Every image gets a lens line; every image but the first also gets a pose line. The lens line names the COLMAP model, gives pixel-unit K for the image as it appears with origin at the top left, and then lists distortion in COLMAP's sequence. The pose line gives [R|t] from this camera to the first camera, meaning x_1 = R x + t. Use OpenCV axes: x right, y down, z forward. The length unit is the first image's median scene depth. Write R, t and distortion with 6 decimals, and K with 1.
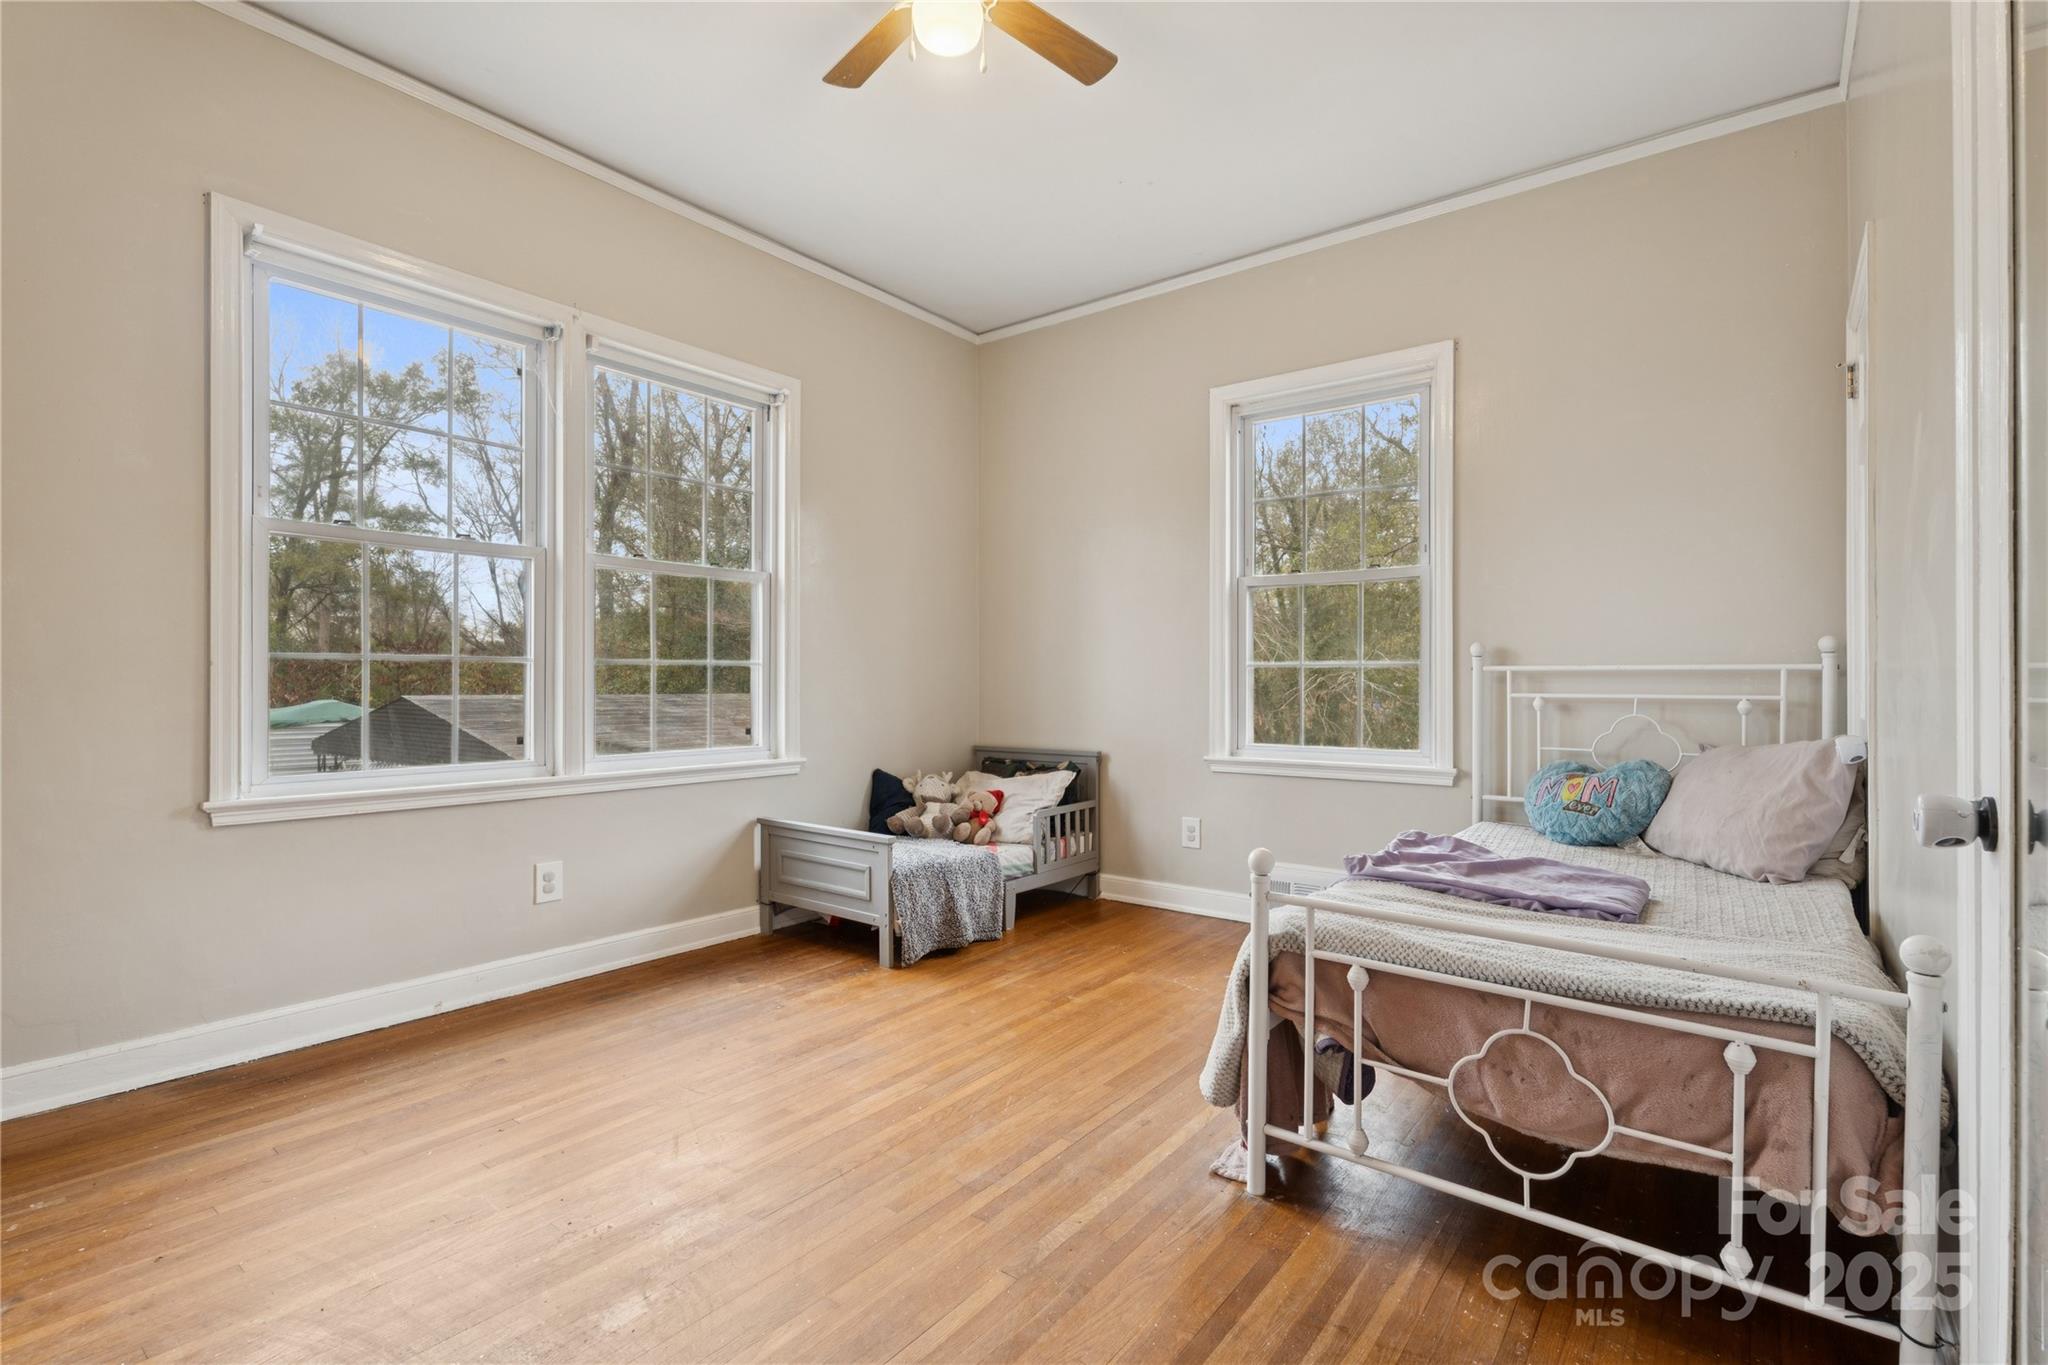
lens RADIAL K [[951.2, 0, 1040.2], [0, 951.2, 683.6], [0, 0, 1]] dist [0.004699, 0.000487]
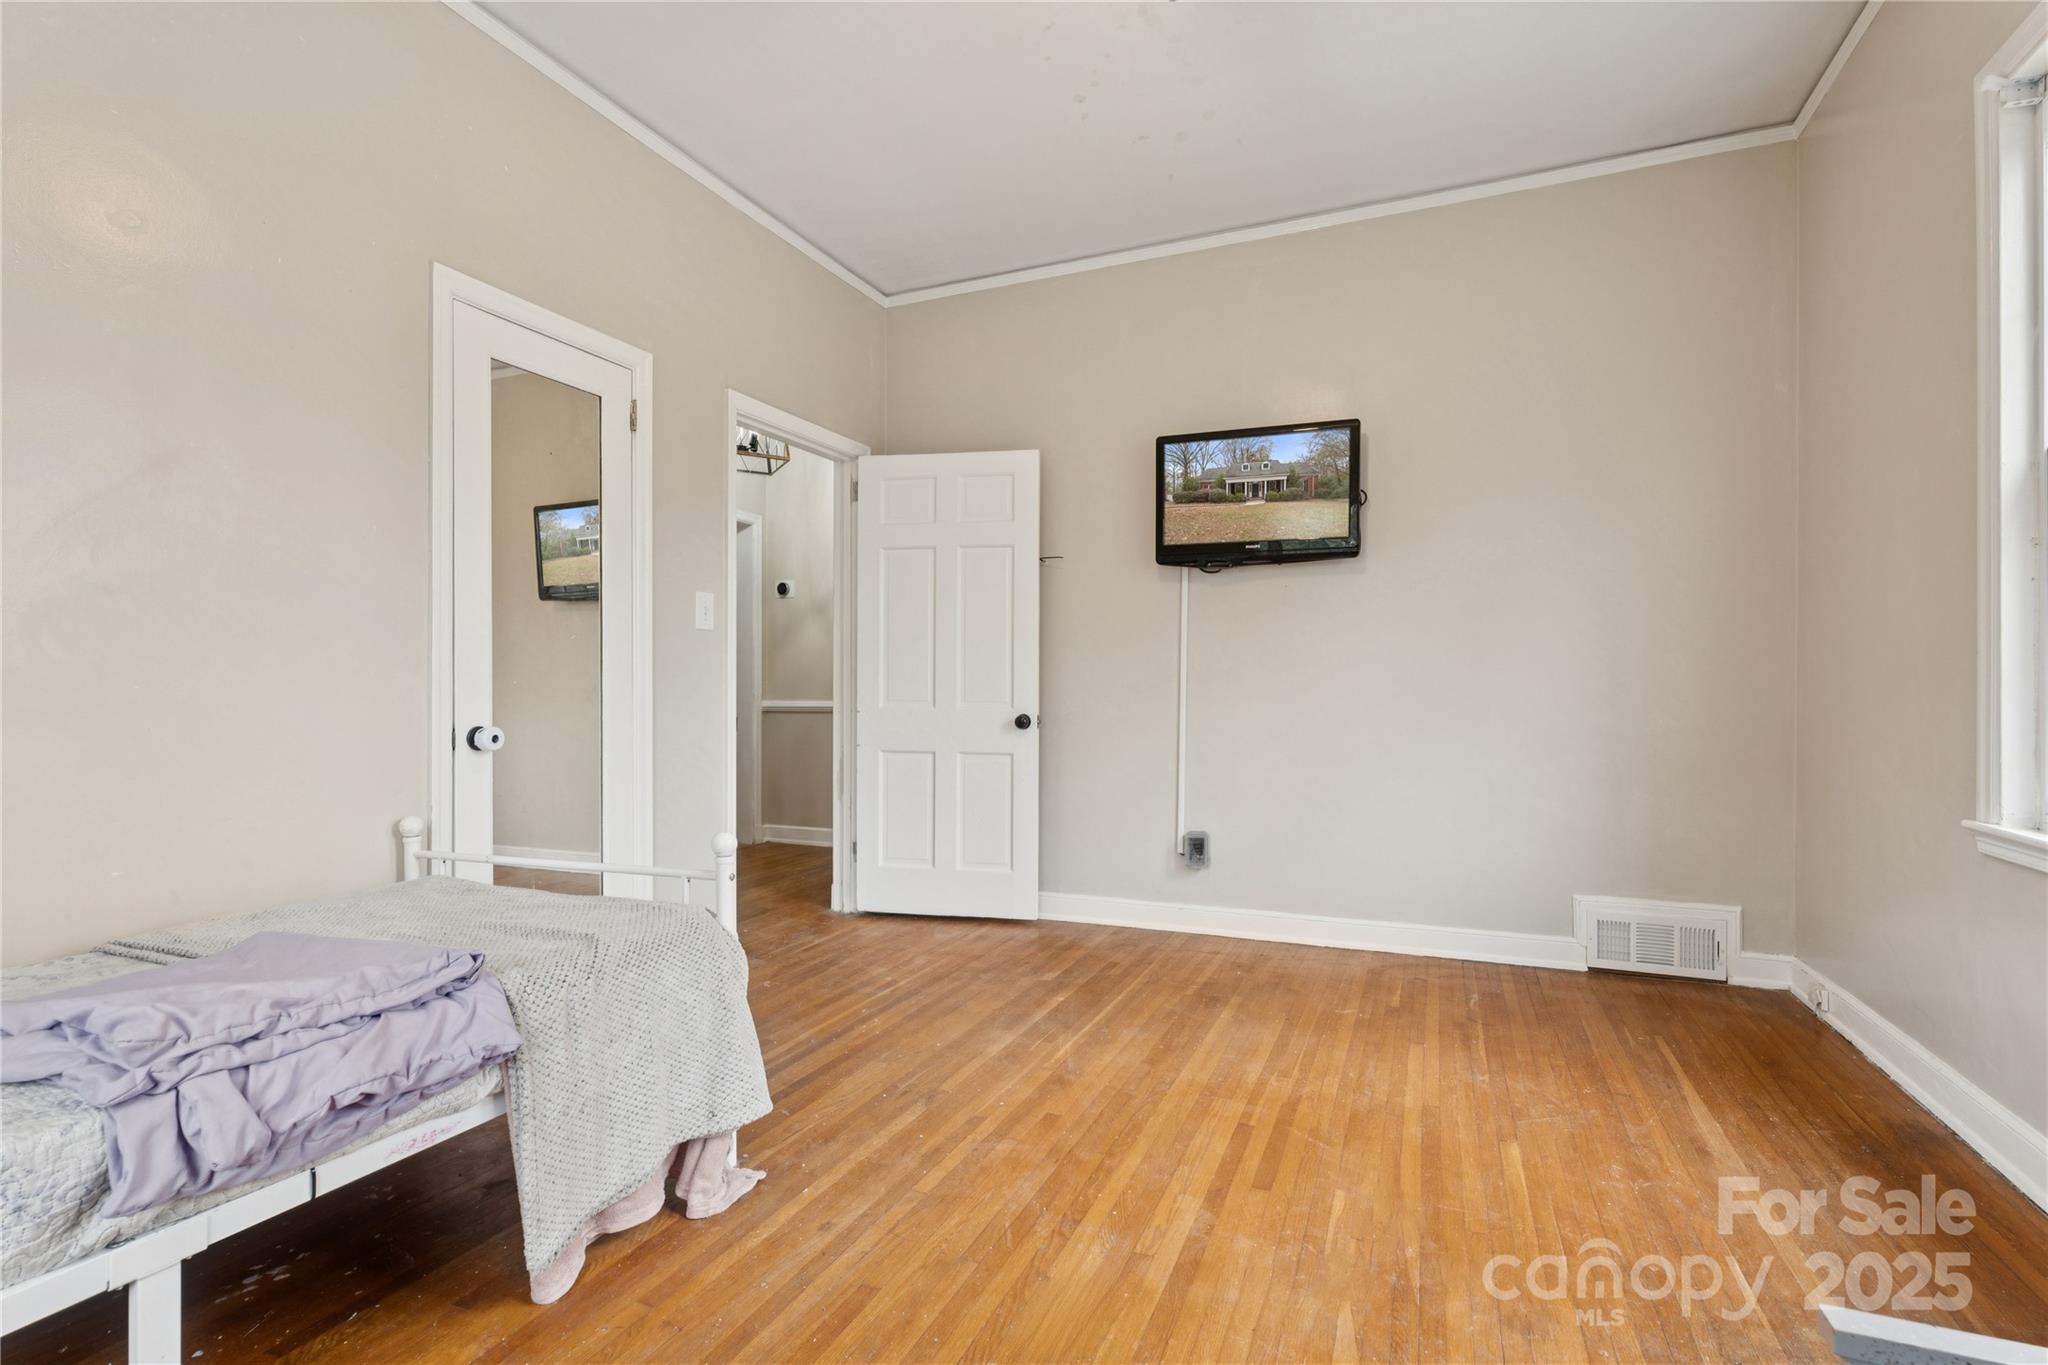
lens RADIAL K [[951.2, 0, 1023.7], [0, 951.2, 690.4], [0, 0, 1]] dist [0.004699, 0.000487]
pose [[-0.972335, -0.003634, -0.233564, 0.123264], [-0.002225, 0.999978, -0.006296, 0.019720], [0.233581, -0.005602, -0.972321, 1.632985]]
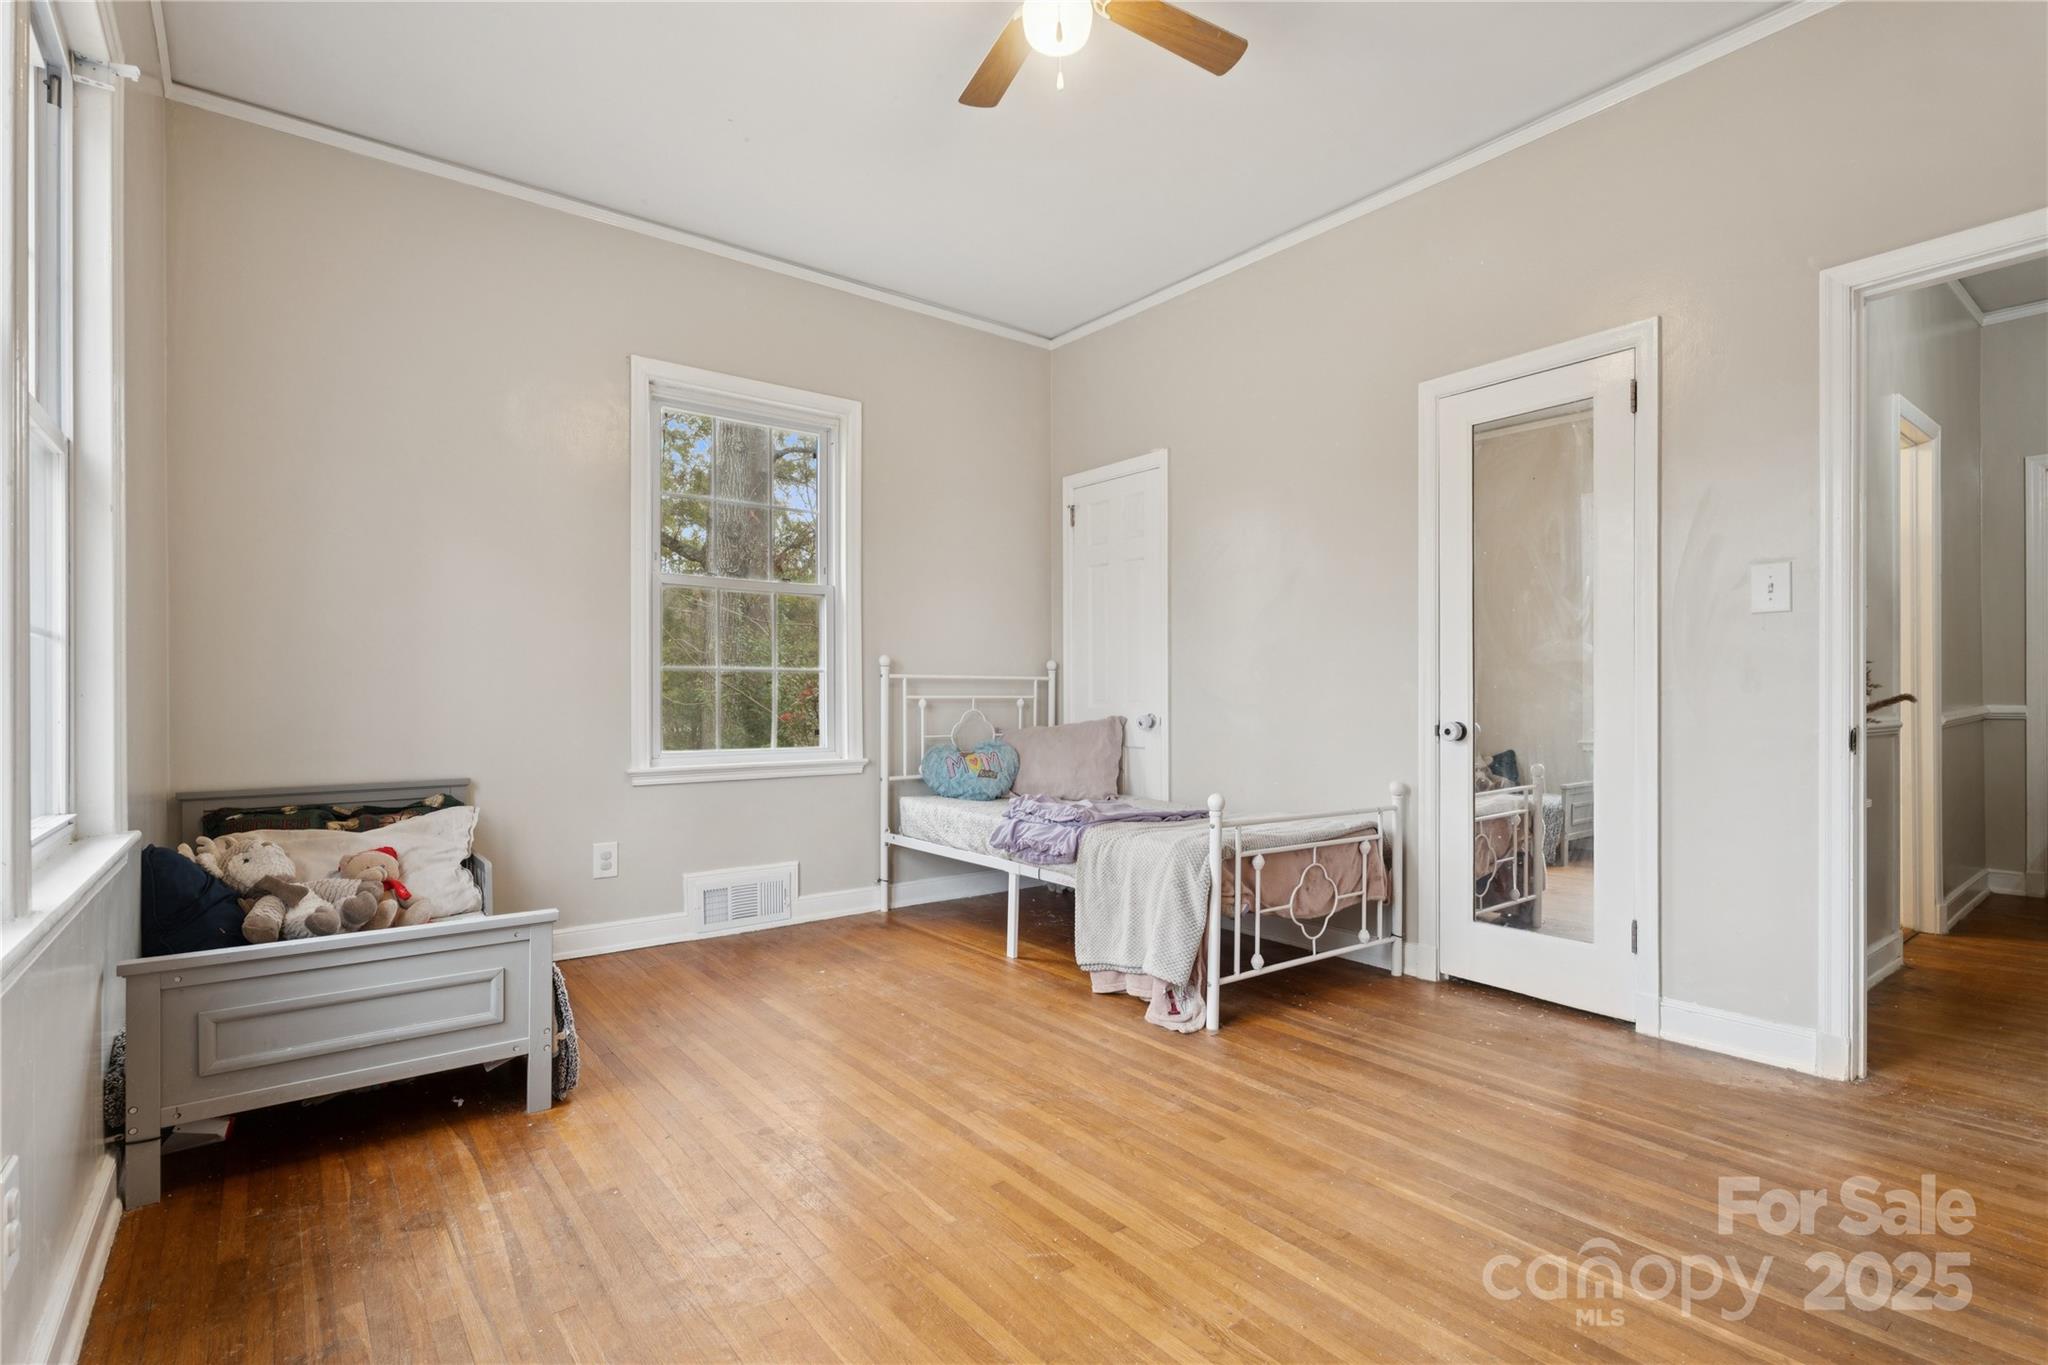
lens RADIAL K [[951.2, 0, 1036.3], [0, 951.2, 693.9], [0, 0, 1]] dist [0.004699, 0.000487]
pose [[0.254112, 0.001656, 0.967173, -0.991606], [0.002193, 0.999995, -0.002288, 0.016399], [-0.967172, 0.002702, 0.254107, 0.697952]]
